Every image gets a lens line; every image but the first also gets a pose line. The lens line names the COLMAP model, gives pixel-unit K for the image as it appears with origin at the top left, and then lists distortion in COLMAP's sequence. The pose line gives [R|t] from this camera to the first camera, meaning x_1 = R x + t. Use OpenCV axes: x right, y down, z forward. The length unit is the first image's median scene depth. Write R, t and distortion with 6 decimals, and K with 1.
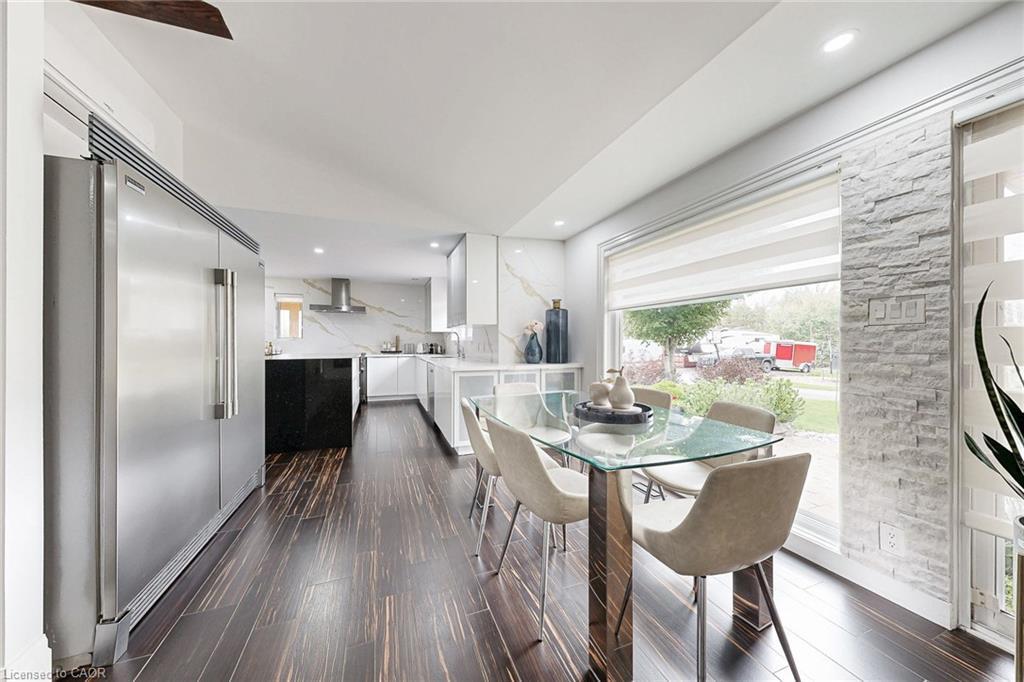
lens RADIAL K [[344.3, 0, 512.0], [0, 344.3, 341.0], [0, 0, 1]] dist [0.001641, 0.000158]
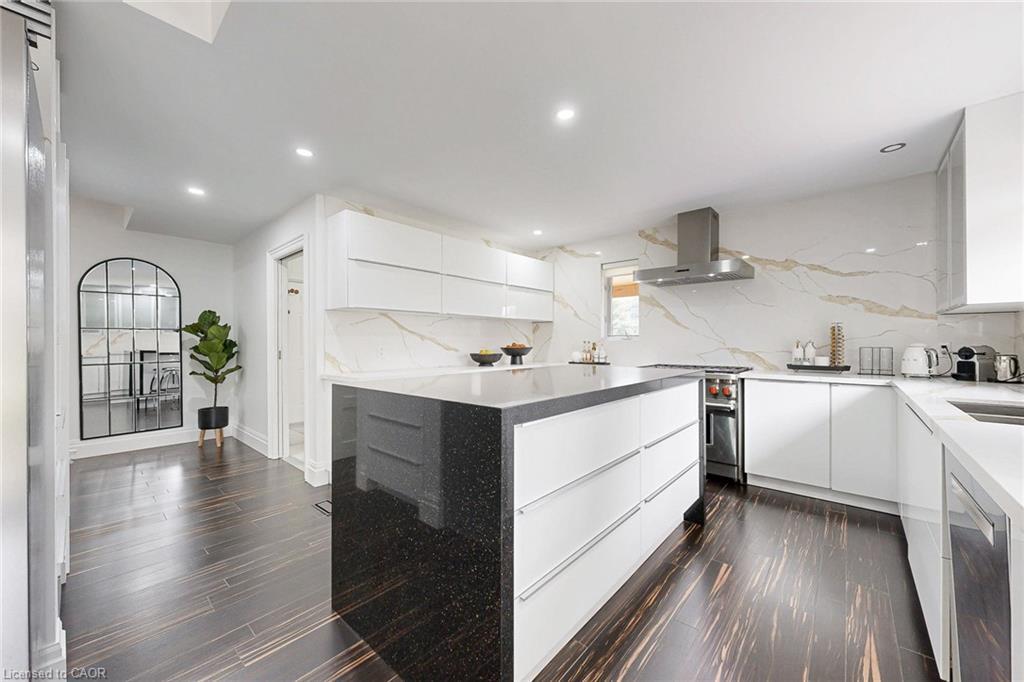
lens RADIAL K [[393.6, 0, 536.9], [0, 393.6, 342.1], [0, 0, 1]] dist [0.000272, 0.000016]
pose [[0.499711, -0.002634, -0.866188, -0.126629], [0.004398, 0.999990, -0.000504, 0.001735], [0.866181, -0.003558, 0.499718, 0.517226]]
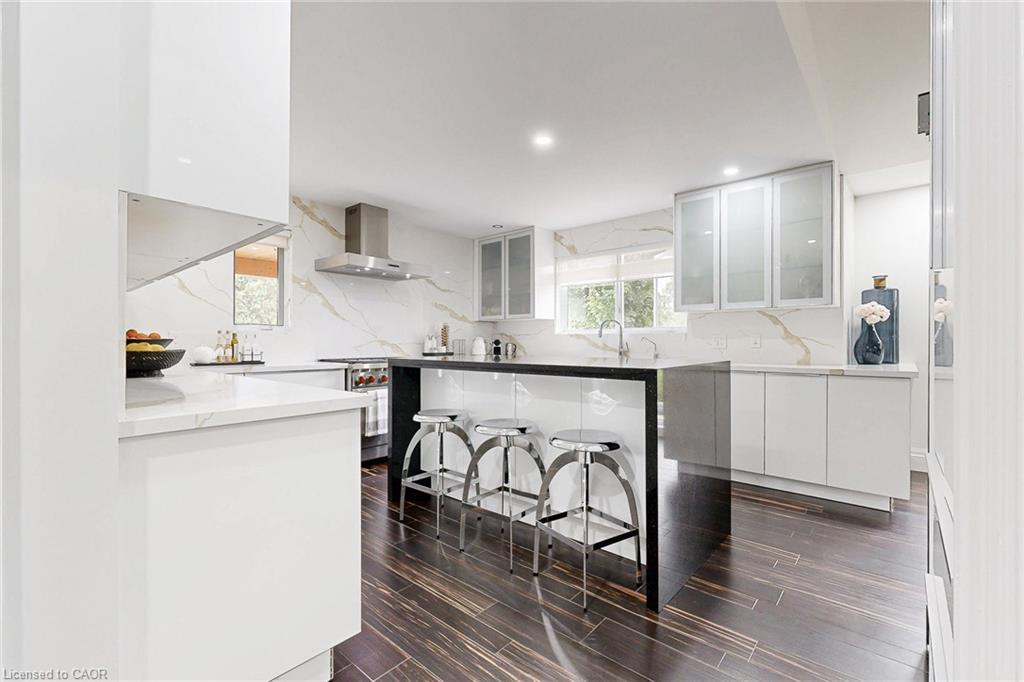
lens RADIAL K [[460.5, 0, 485.0], [0, 460.5, 341.5], [0, 0, 1]] dist [0.000544, 0.000184]
pose [[0.879547, 0.000947, 0.475811, -0.653564], [-0.000543, 0.999999, -0.000985, 0.012659], [-0.475812, 0.000608, 0.879547, 0.331706]]
